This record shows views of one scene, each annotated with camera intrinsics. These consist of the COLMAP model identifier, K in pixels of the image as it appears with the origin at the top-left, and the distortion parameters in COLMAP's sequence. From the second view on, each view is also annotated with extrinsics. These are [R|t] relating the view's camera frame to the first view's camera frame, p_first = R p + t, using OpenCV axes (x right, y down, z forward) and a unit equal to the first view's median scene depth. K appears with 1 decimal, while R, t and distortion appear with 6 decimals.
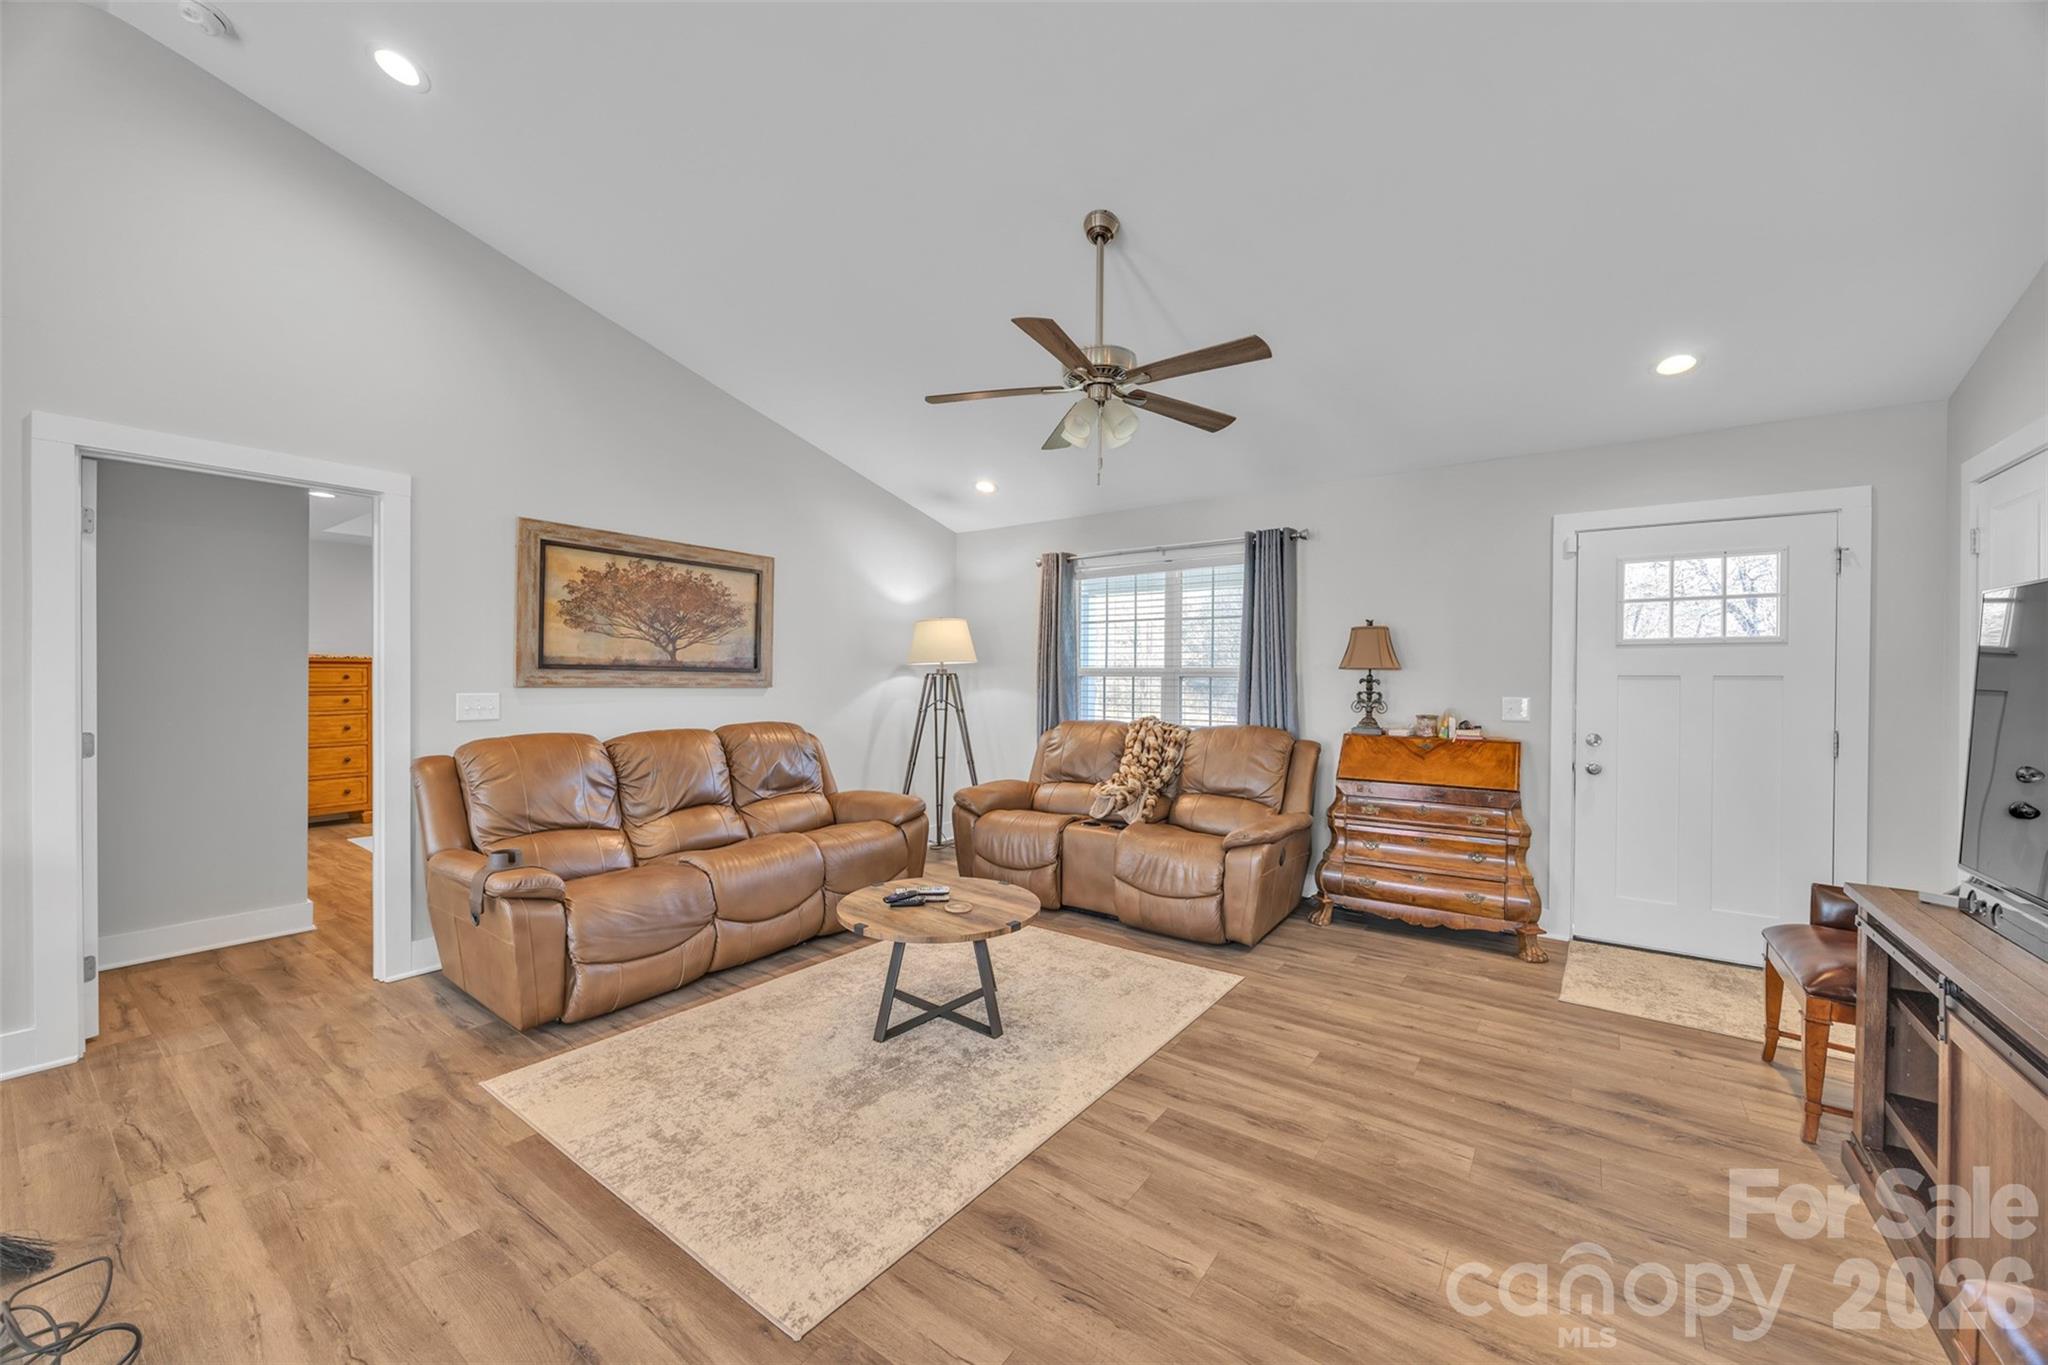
lens RADIAL K [[772.2, 0, 1026.9], [0, 772.2, 682.6], [0, 0, 1]] dist [-0.002999, -0.000291]
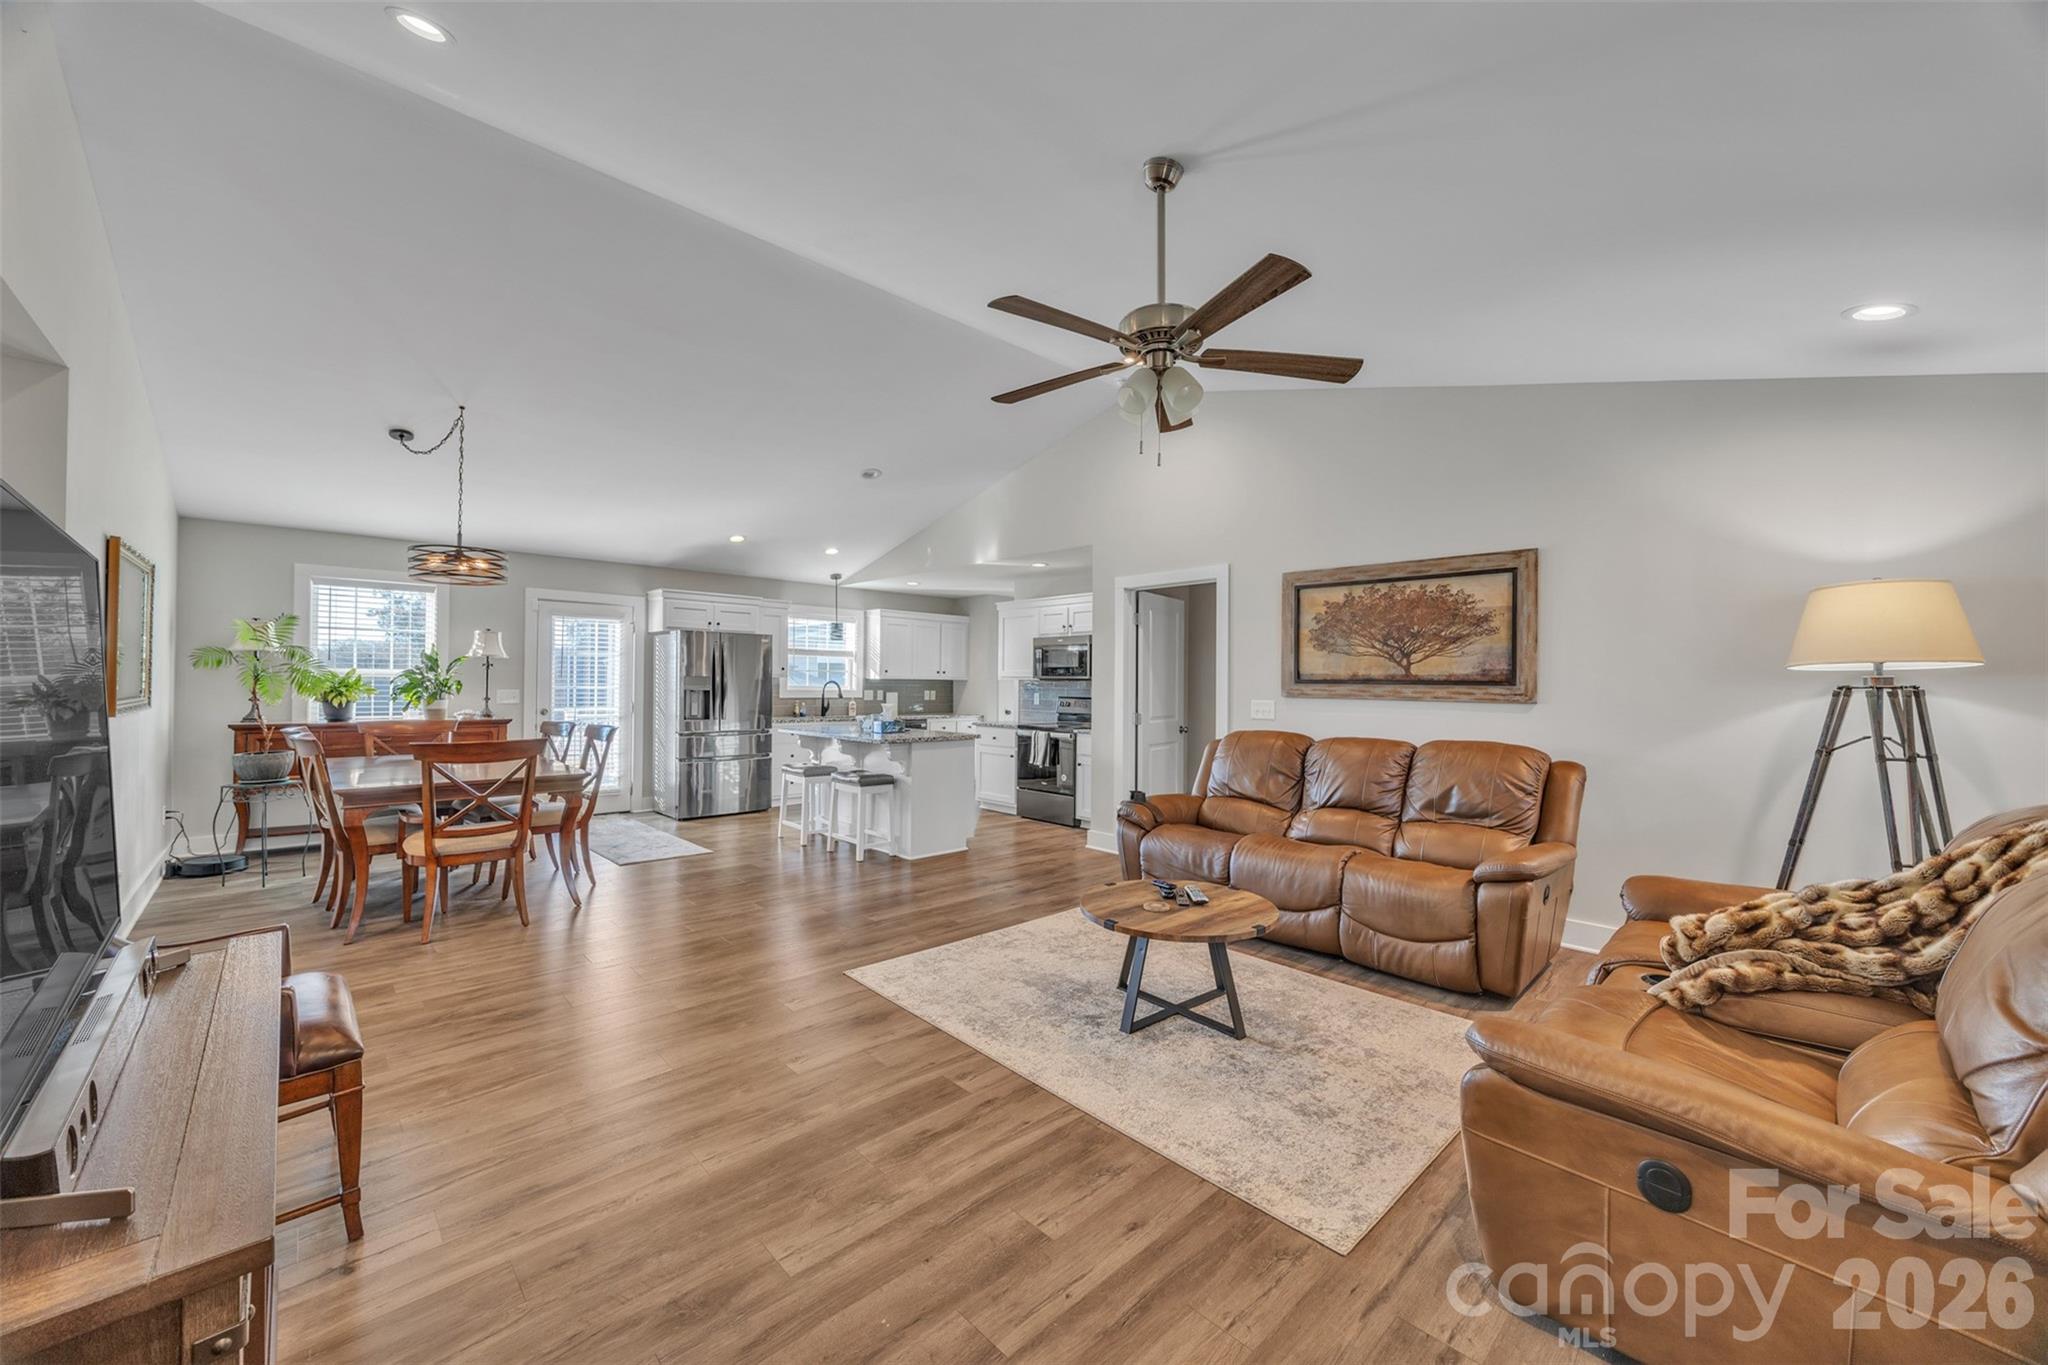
lens RADIAL K [[772.2, 0, 1025.4], [0, 772.2, 677.9], [0, 0, 1]] dist [-0.002999, -0.000291]
pose [[-0.186335, -0.017559, -0.982329, 0.788728], [-0.017322, 0.999744, -0.014584, 0.000315], [0.982334, 0.014299, -0.186592, 0.821151]]
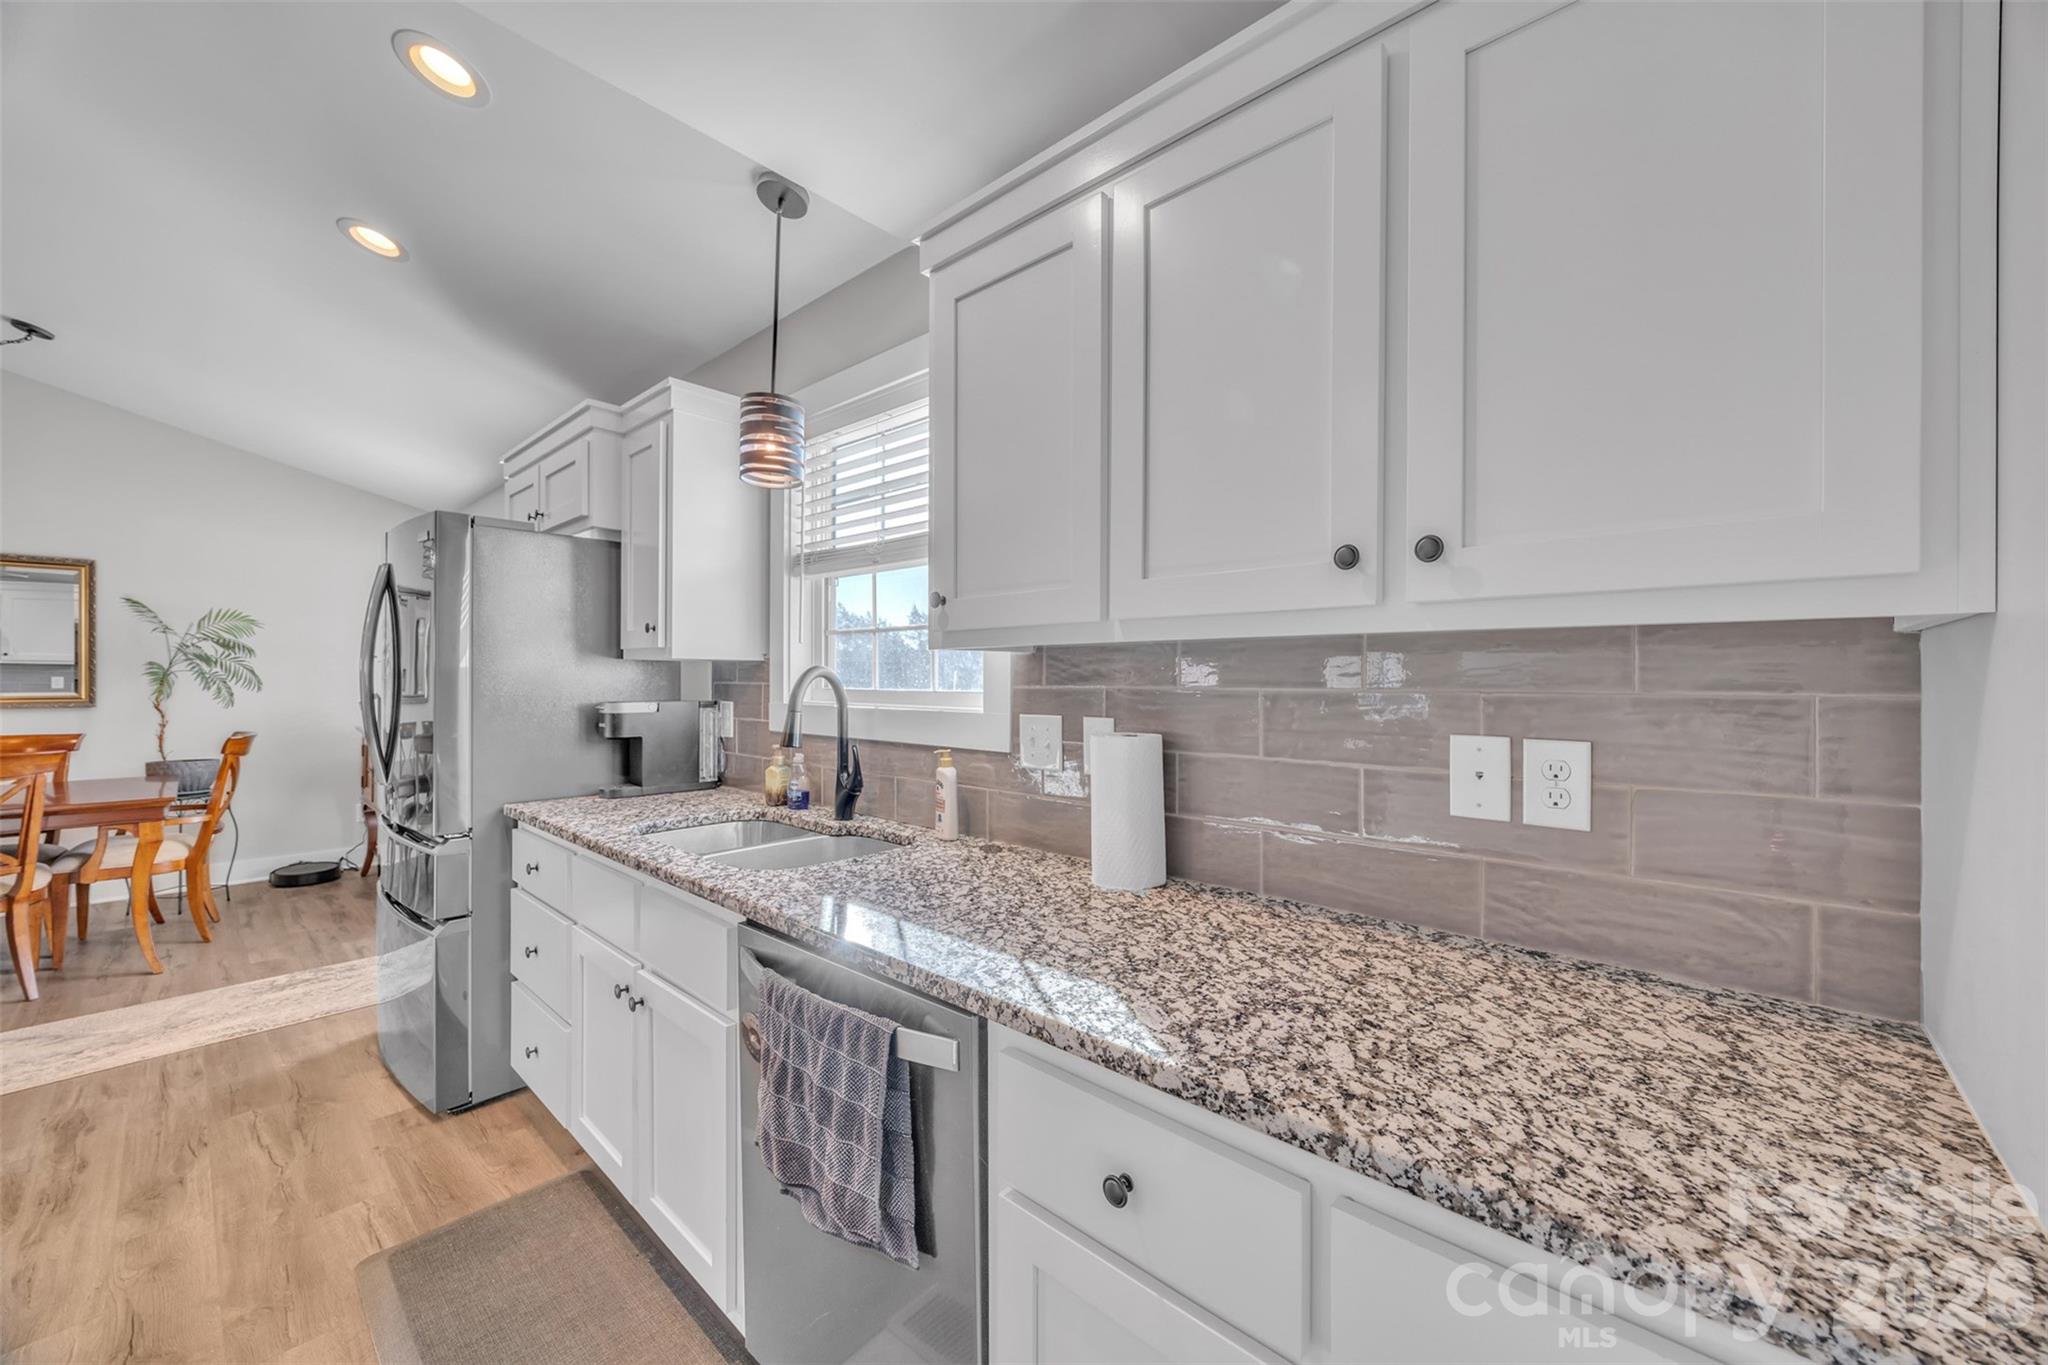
lens RADIAL K [[772.2, 0, 1026.3], [0, 772.2, 675.5], [0, 0, 1]] dist [-0.002999, -0.000291]
pose [[-0.994218, -0.010150, 0.106899, -1.756391], [-0.009553, 0.999936, 0.006097, -0.013963], [-0.106954, 0.005040, -0.994251, 0.283168]]
